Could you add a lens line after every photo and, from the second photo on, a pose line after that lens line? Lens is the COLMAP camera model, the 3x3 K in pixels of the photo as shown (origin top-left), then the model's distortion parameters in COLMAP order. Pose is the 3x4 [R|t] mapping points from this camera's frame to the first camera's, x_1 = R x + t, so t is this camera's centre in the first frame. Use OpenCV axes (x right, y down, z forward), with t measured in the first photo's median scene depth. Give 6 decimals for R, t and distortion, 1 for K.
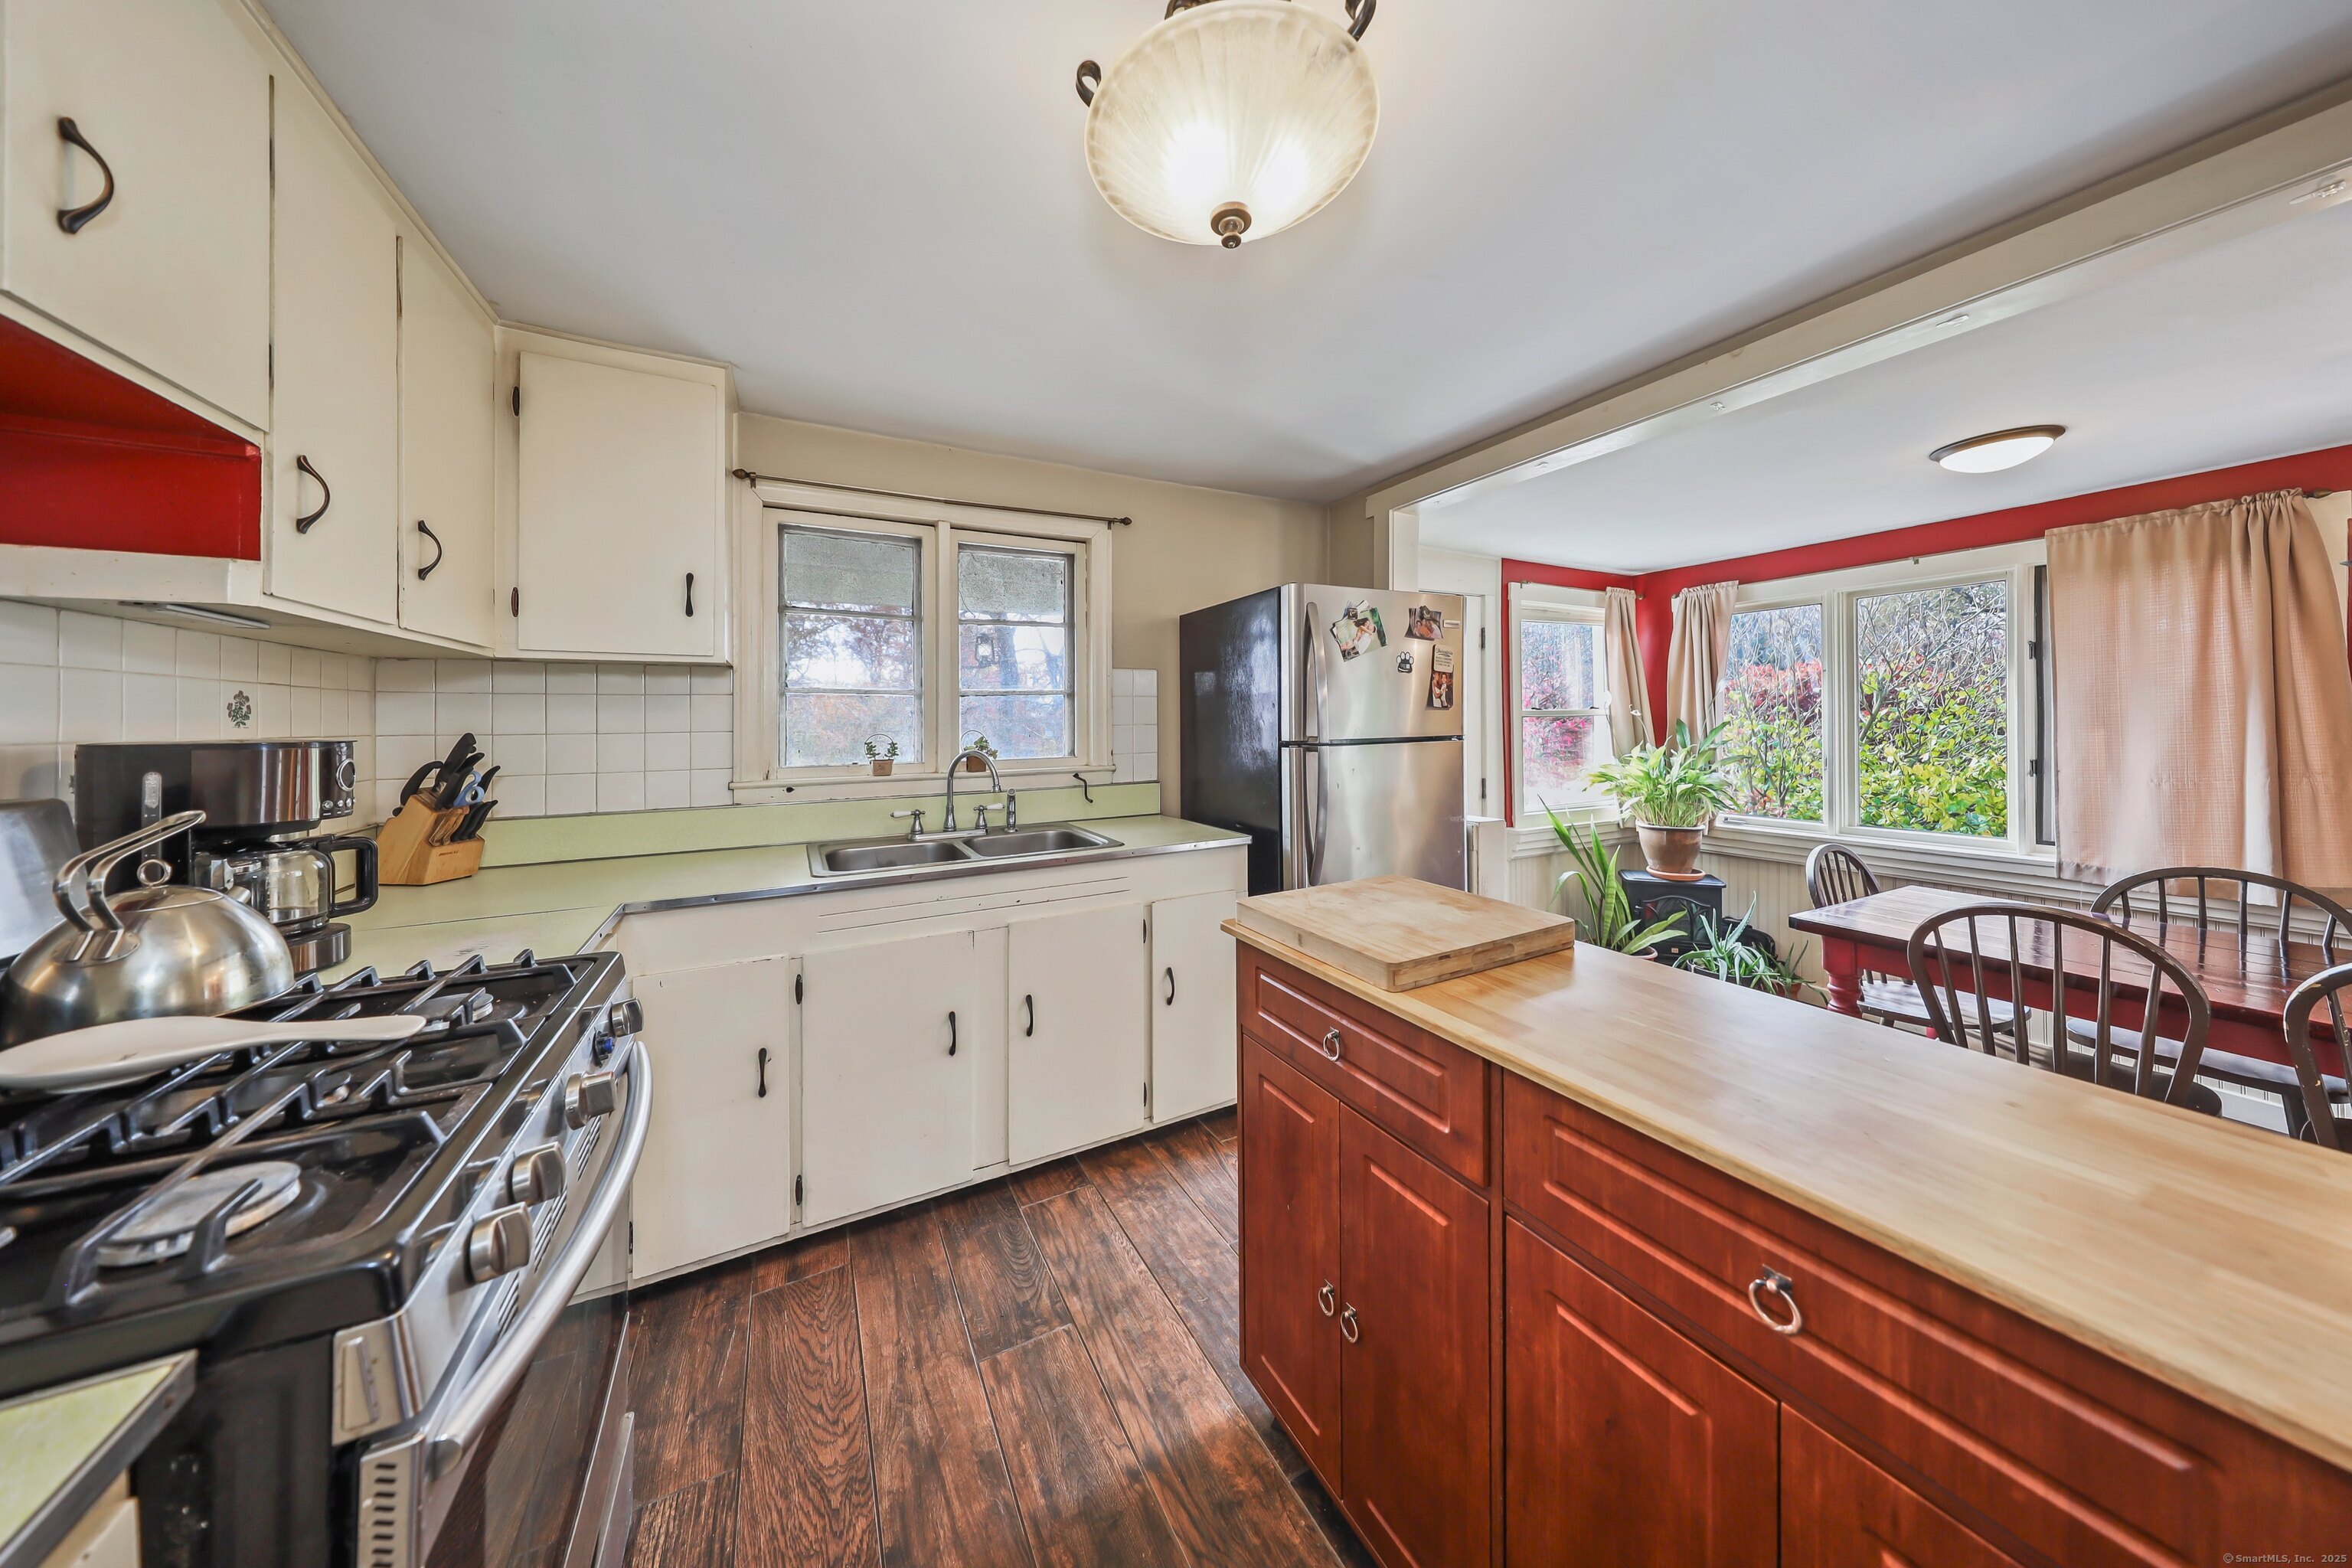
lens RADIAL K [[734.0, 0, 1172.6], [0, 734.0, 712.8], [0, 0, 1]] dist [0.003726, -0.000041]
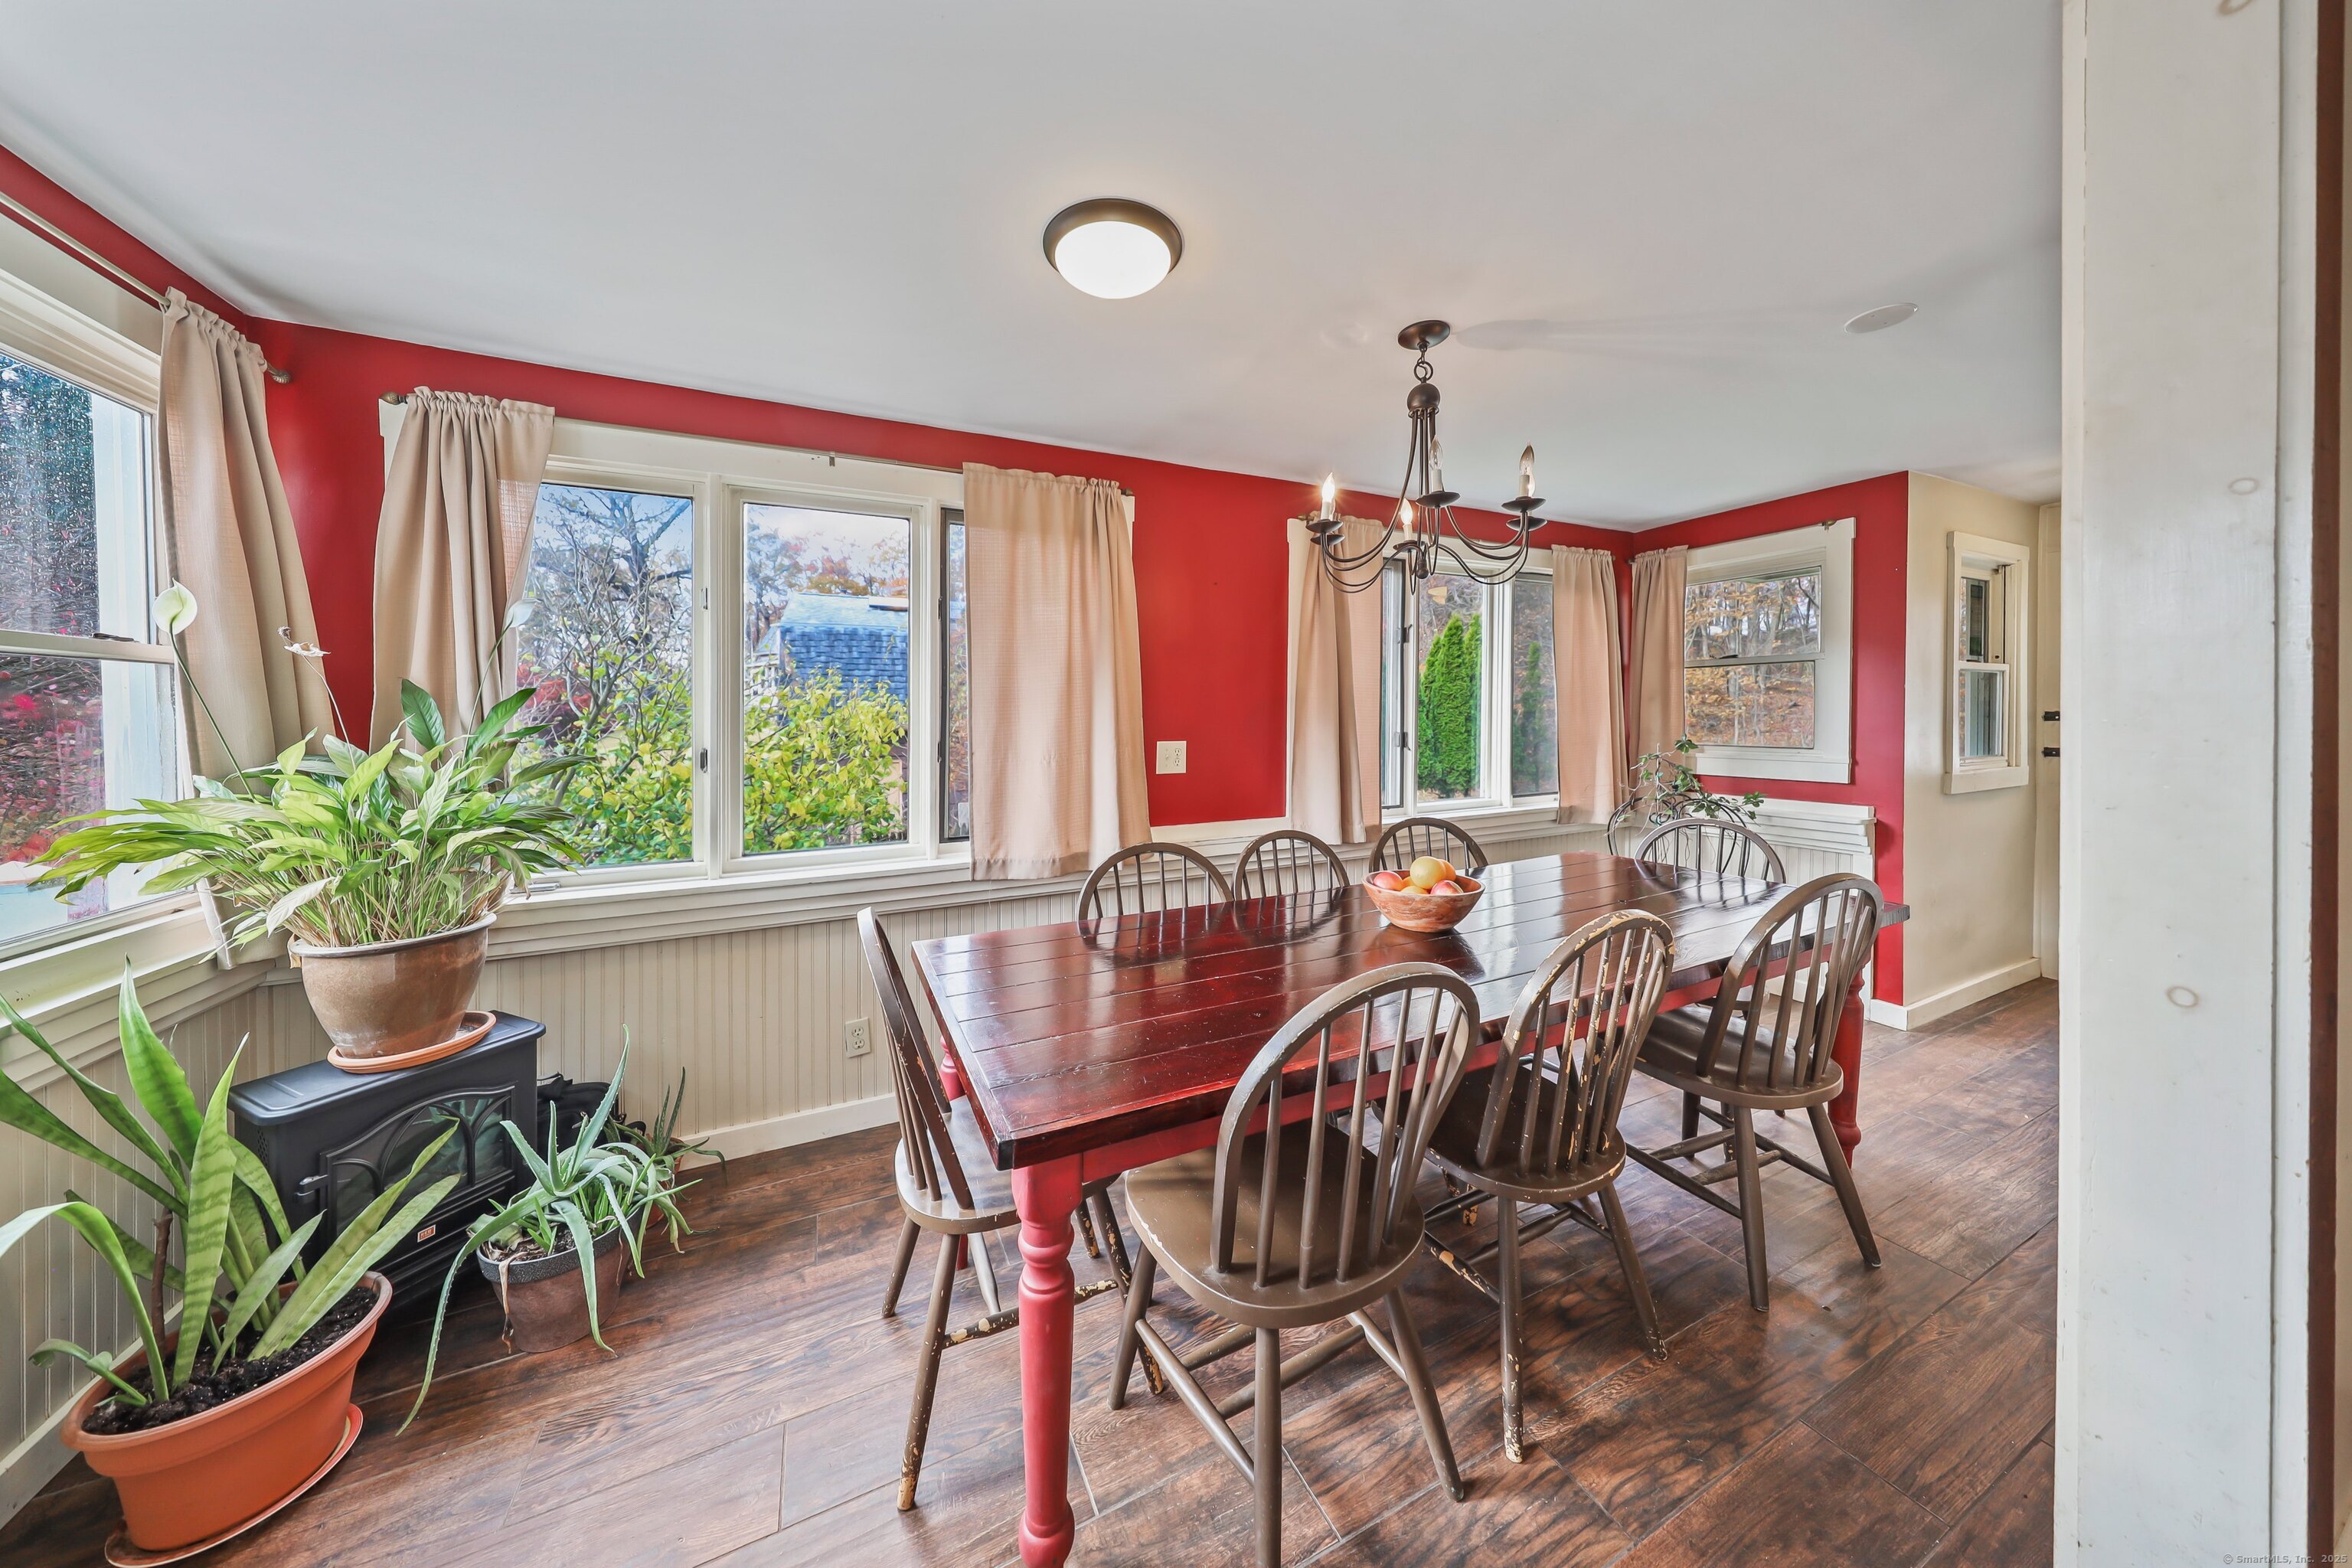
lens RADIAL K [[727.2, 0, 1172.4], [0, 727.2, 732.6], [0, 0, 1]] dist [0.001164, 0.000026]
pose [[0.038009, -0.004061, 0.999269, 0.460868], [-0.000016, 0.999992, 0.004064, 0.062999], [-0.999277, -0.000171, 0.038009, 0.894583]]
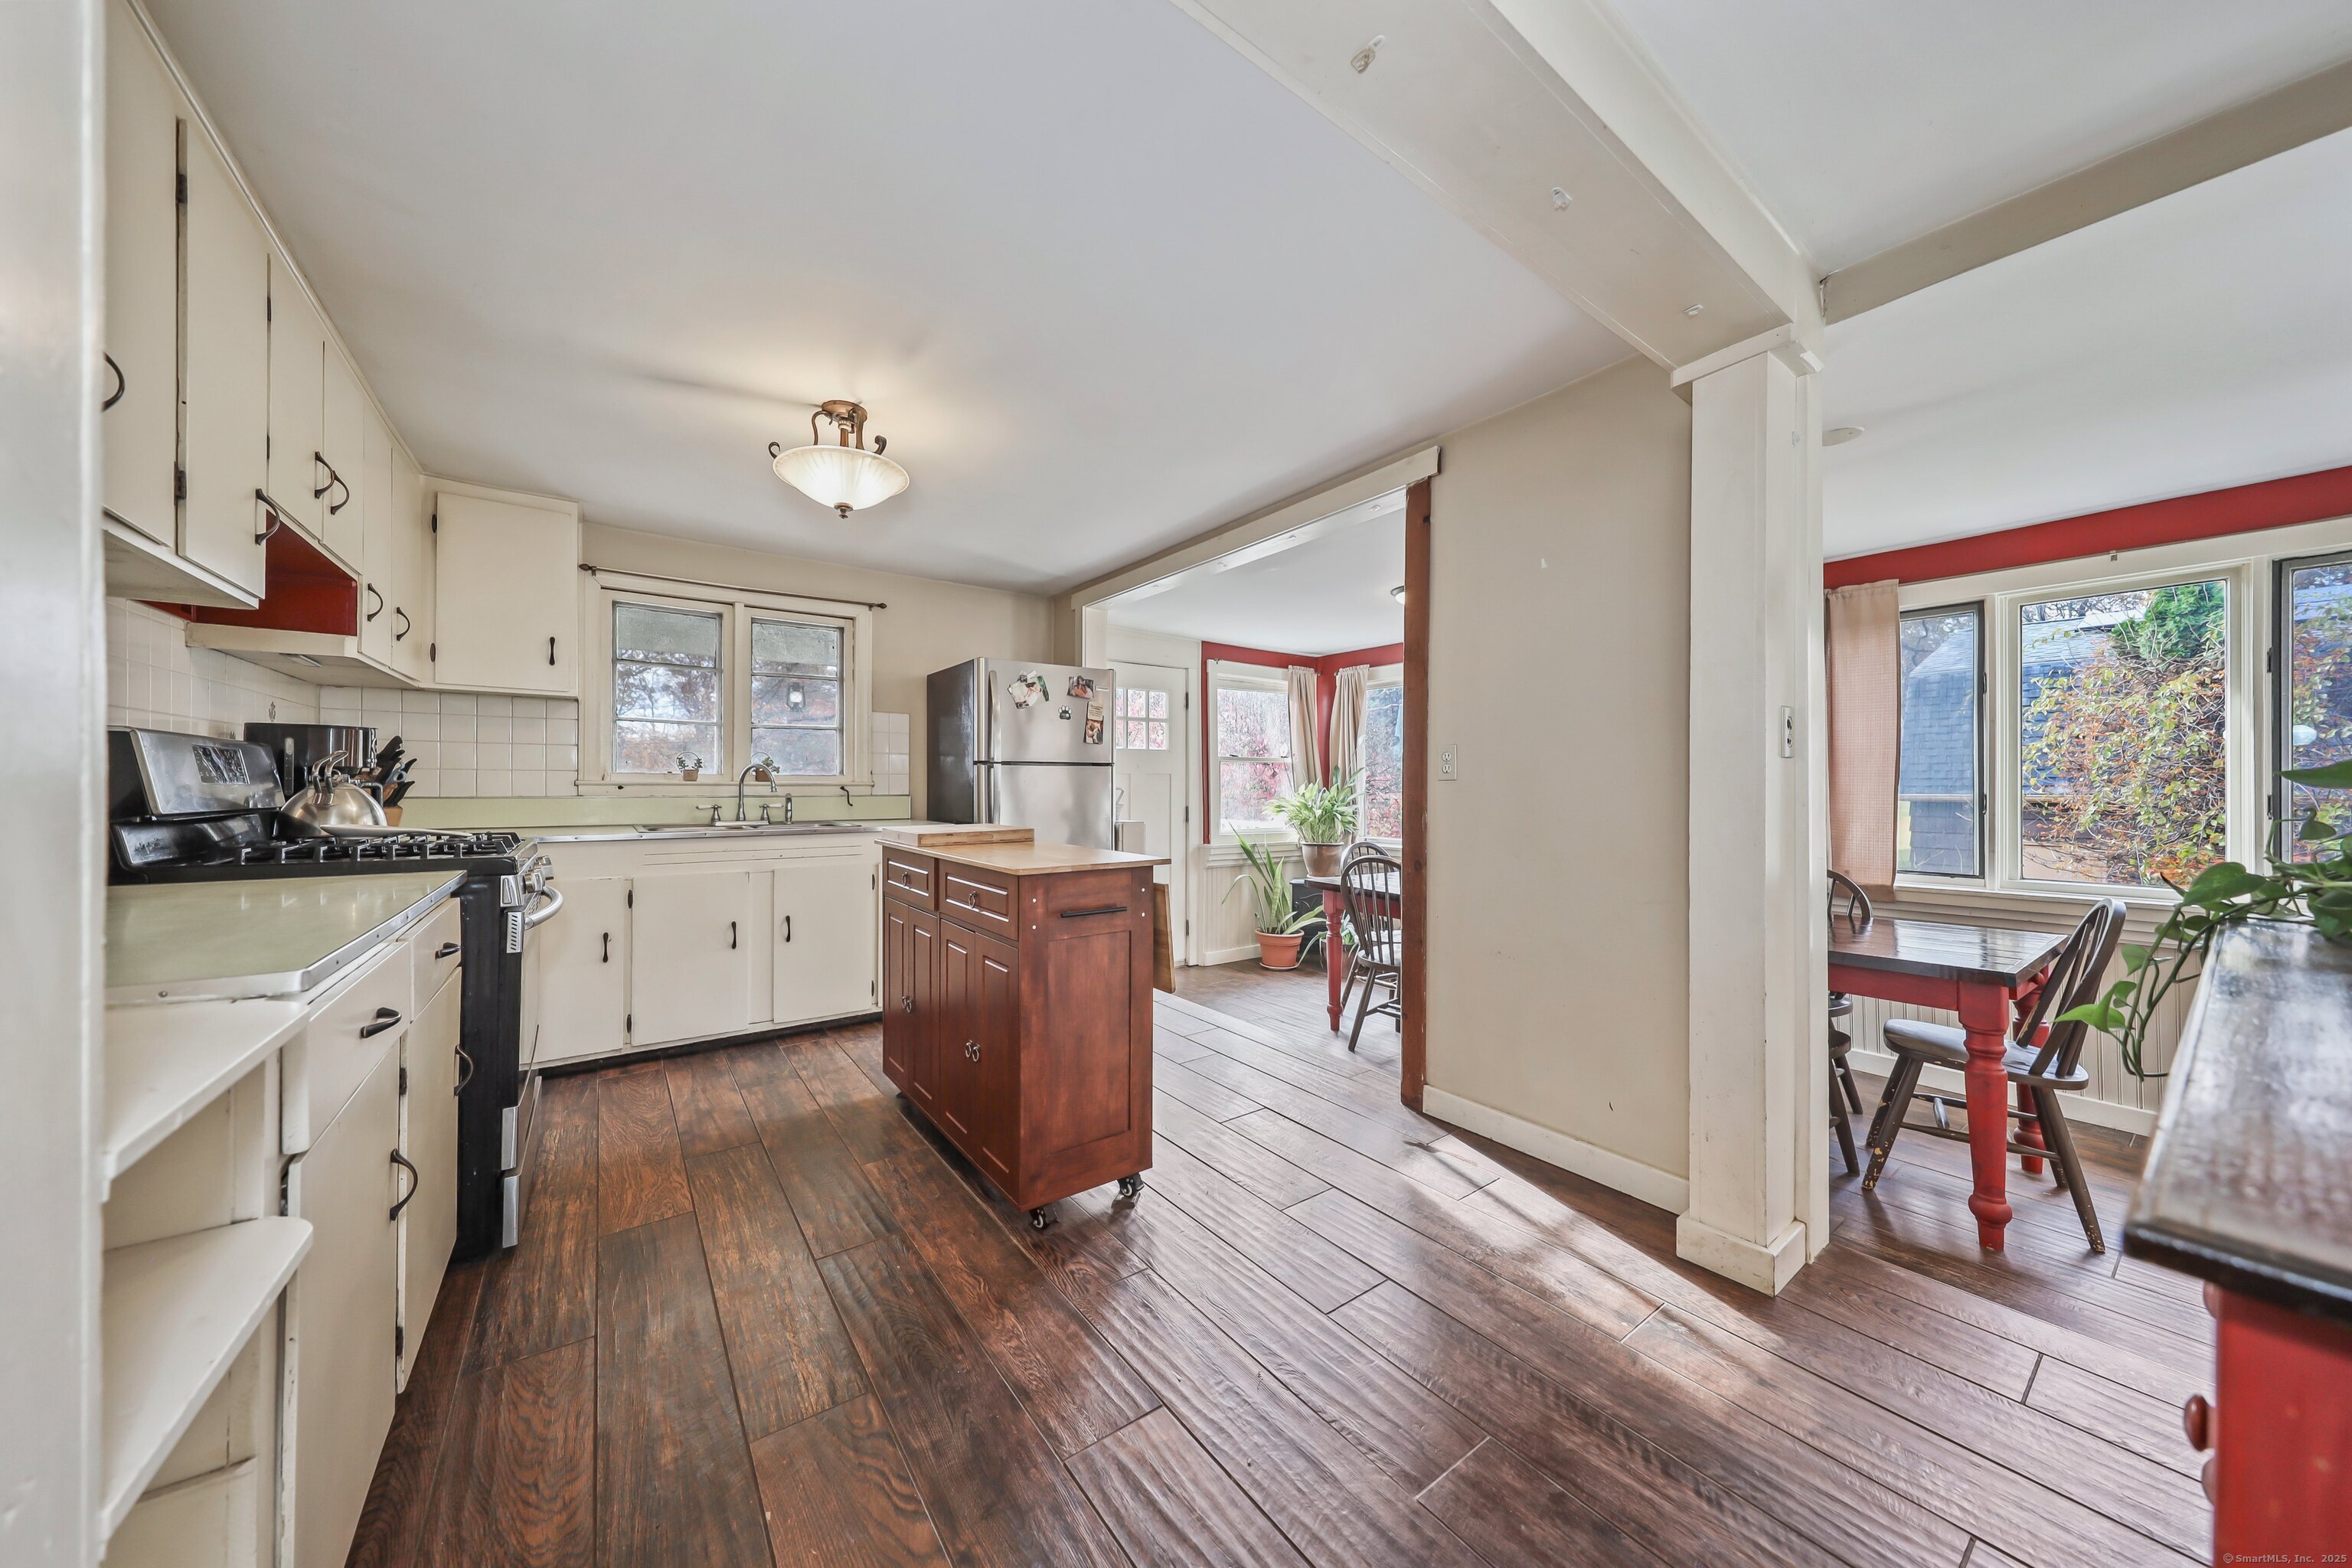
lens RADIAL K [[788.0, 0, 1172.5], [0, 788.0, 793.8], [0, 0, 1]] dist [-0.000092, 0.000034]
pose [[0.988289, 0.015127, 0.151844, 0.293266], [-0.018156, 0.999662, 0.018585, 0.064574], [-0.151512, -0.021124, 0.988230, -0.642799]]
